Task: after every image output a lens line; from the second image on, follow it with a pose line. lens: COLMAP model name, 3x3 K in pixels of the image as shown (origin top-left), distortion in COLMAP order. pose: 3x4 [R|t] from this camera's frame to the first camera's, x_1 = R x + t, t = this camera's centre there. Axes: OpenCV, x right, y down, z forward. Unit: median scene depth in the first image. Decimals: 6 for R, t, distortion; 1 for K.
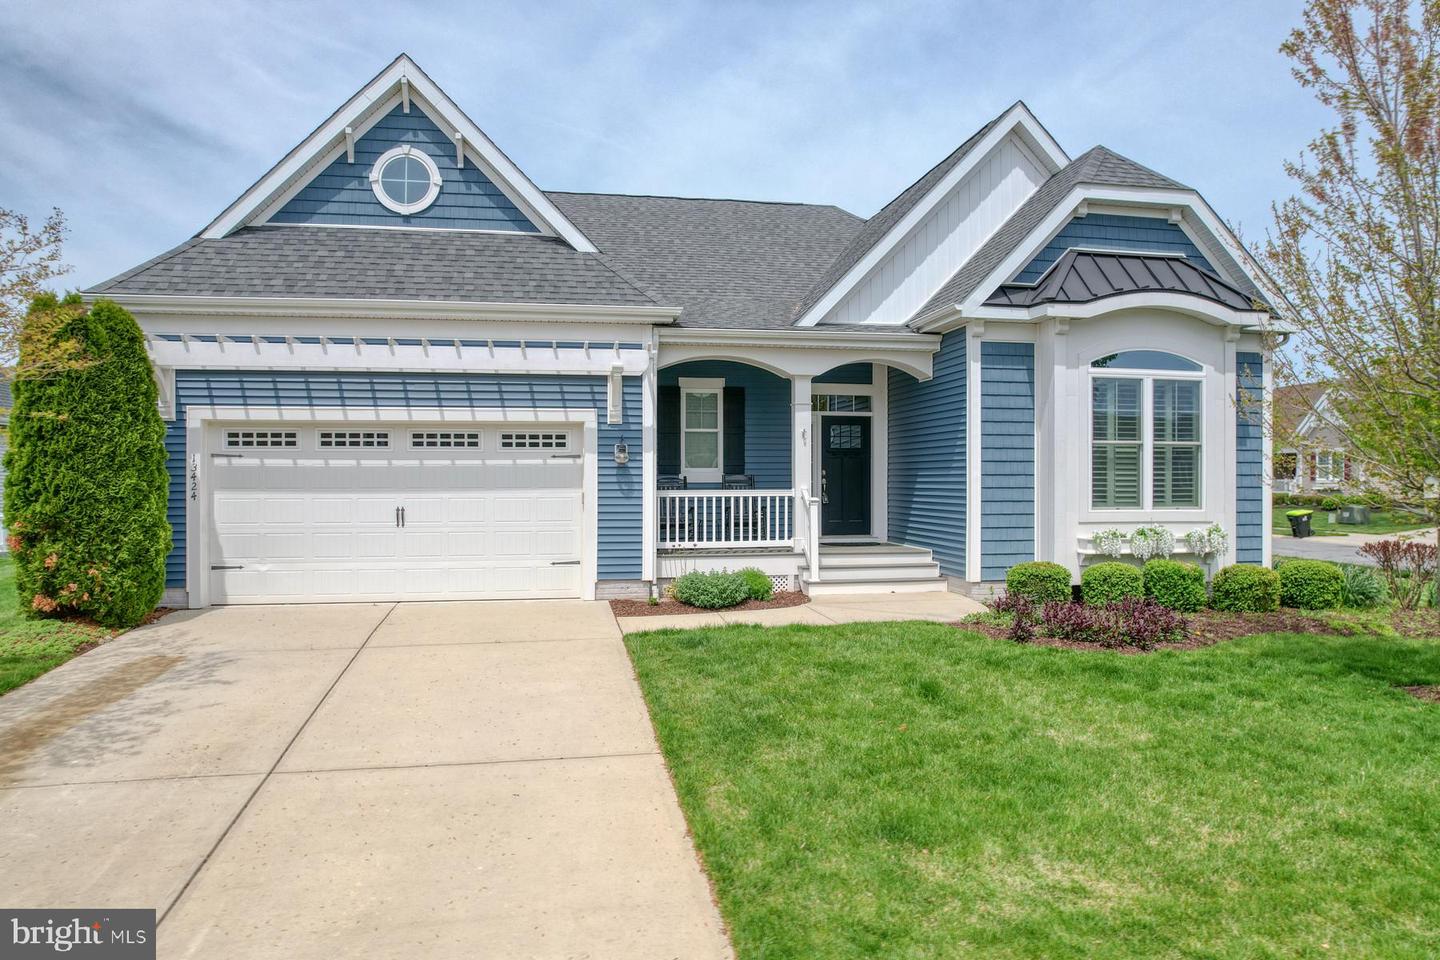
lens RADIAL K [[930.1, 0, 711.1], [0, 930.1, 488.8], [0, 0, 1]] dist [-0.081477, 0.064528]
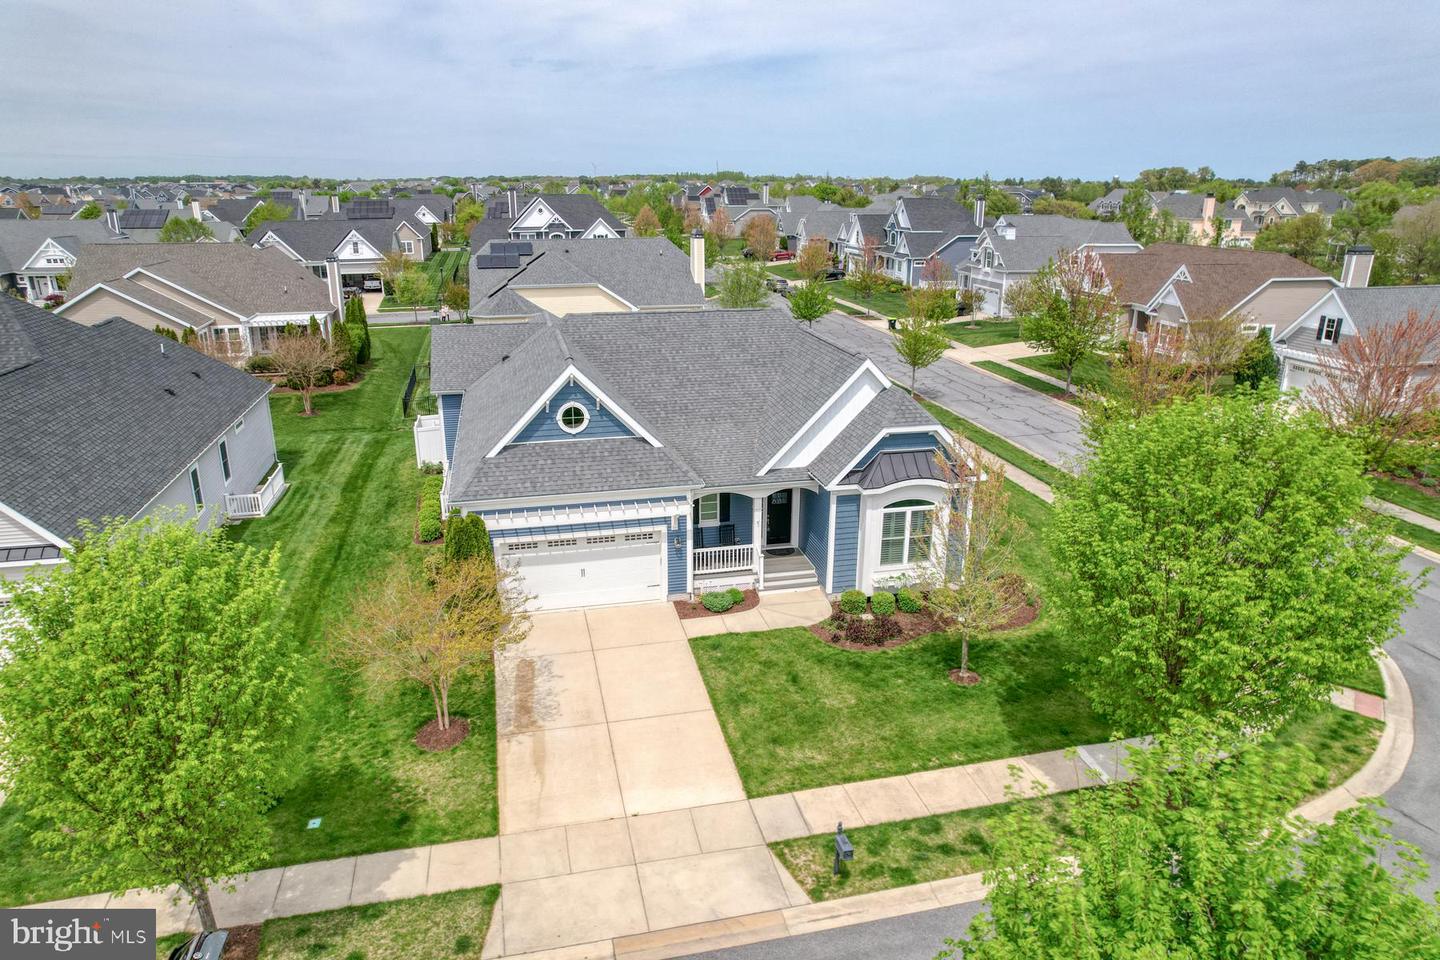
lens RADIAL K [[930.1, 0, 711.1], [0, 930.1, 488.8], [0, 0, 1]] dist [-0.081477, 0.064528]
pose [[0.999082, -0.011297, 0.041314, -0.107880], [-0.002095, 0.950550, 0.310563, -0.873018], [-0.042779, -0.310365, 0.949654, -1.132422]]
